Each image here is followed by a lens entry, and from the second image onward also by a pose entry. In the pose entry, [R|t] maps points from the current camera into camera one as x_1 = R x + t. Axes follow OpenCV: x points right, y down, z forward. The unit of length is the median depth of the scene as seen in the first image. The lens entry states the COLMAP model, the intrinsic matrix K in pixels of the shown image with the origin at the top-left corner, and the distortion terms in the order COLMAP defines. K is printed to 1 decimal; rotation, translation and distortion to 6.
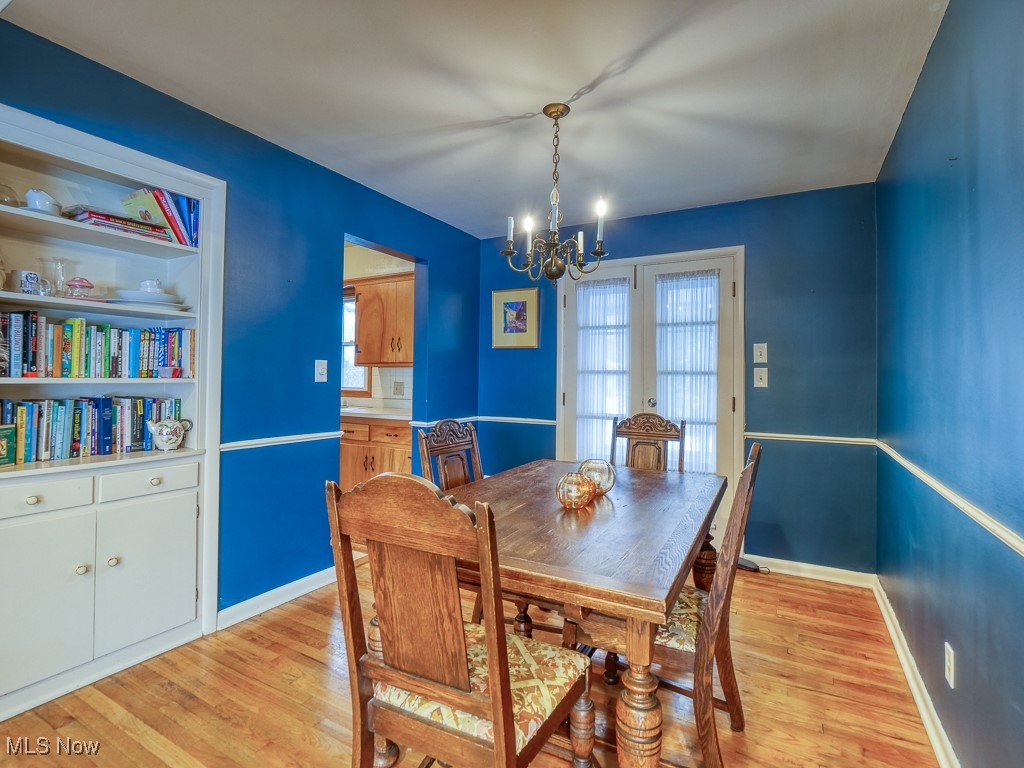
lens RADIAL K [[497.5, 0, 513.5], [0, 497.5, 368.4], [0, 0, 1]] dist [-0.015972, -0.000930]
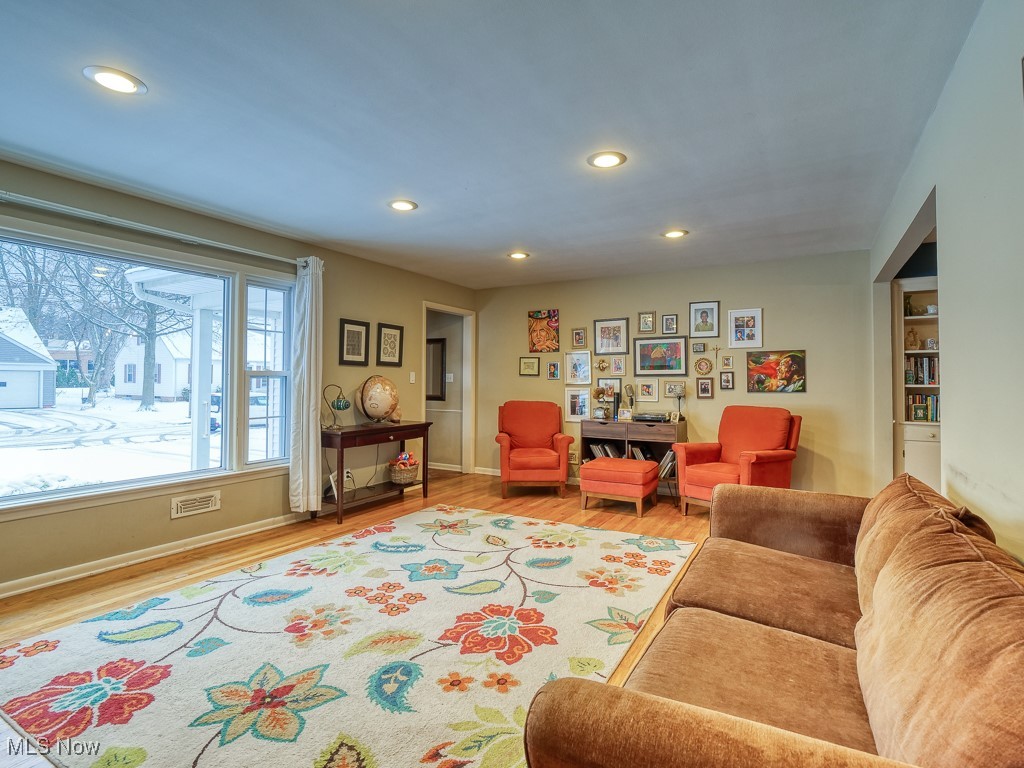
lens RADIAL K [[514.9, 0, 516.2], [0, 514.9, 368.5], [0, 0, 1]] dist [-0.013198, -0.000980]
pose [[-0.010488, -0.035652, -0.999309, 1.136406], [0.014608, 0.999252, -0.035803, -0.000073], [0.999838, -0.014973, -0.009959, -0.743151]]
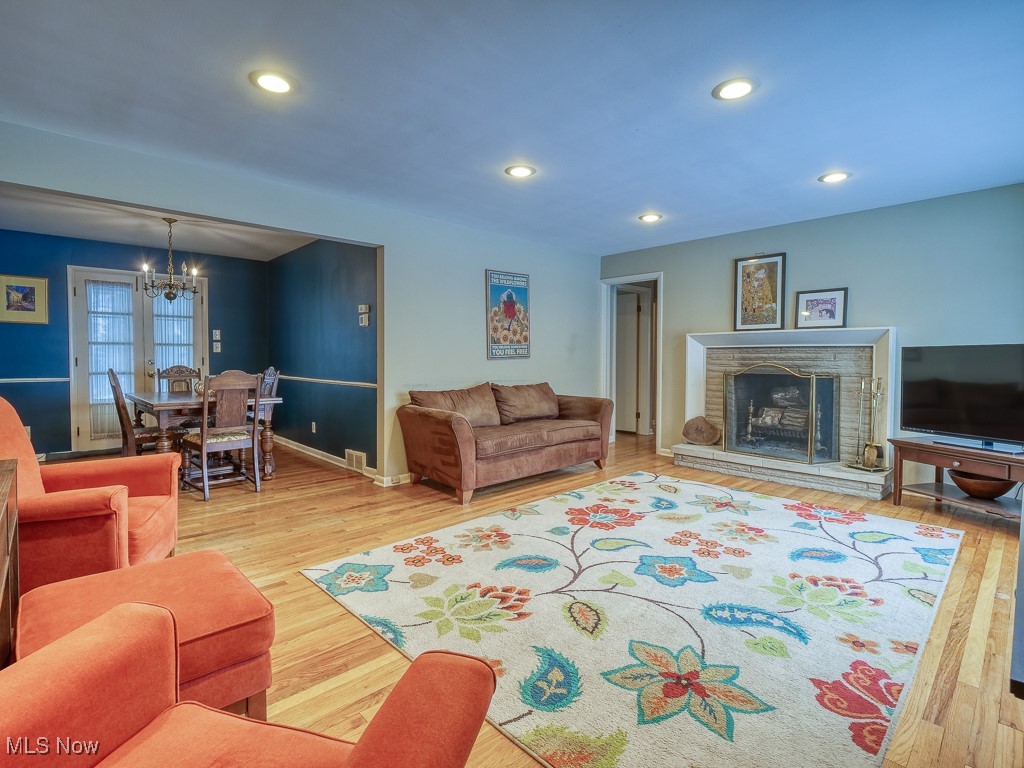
lens RADIAL K [[497.5, 0, 513.5], [0, 497.5, 368.4], [0, 0, 1]] dist [-0.015972, -0.000930]
pose [[0.298506, -0.034878, 0.953770, -1.398957], [-0.019433, 0.998903, 0.042610, -0.005884], [-0.954210, -0.031254, 0.297501, -0.965869]]
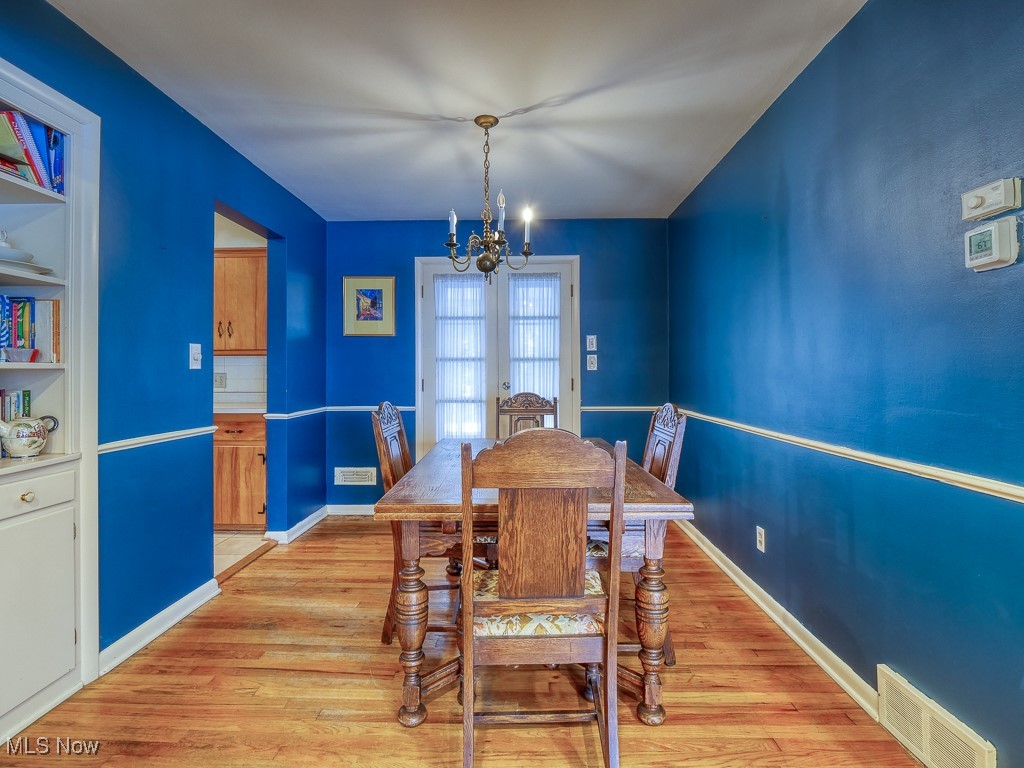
lens RADIAL K [[497.5, 0, 513.5], [0, 497.5, 368.4], [0, 0, 1]] dist [-0.015972, -0.000930]
pose [[0.881845, -0.010541, 0.471421, -0.366644], [0.004608, 0.999895, 0.013737, 0.020395], [-0.471516, -0.009941, 0.881801, -0.017686]]
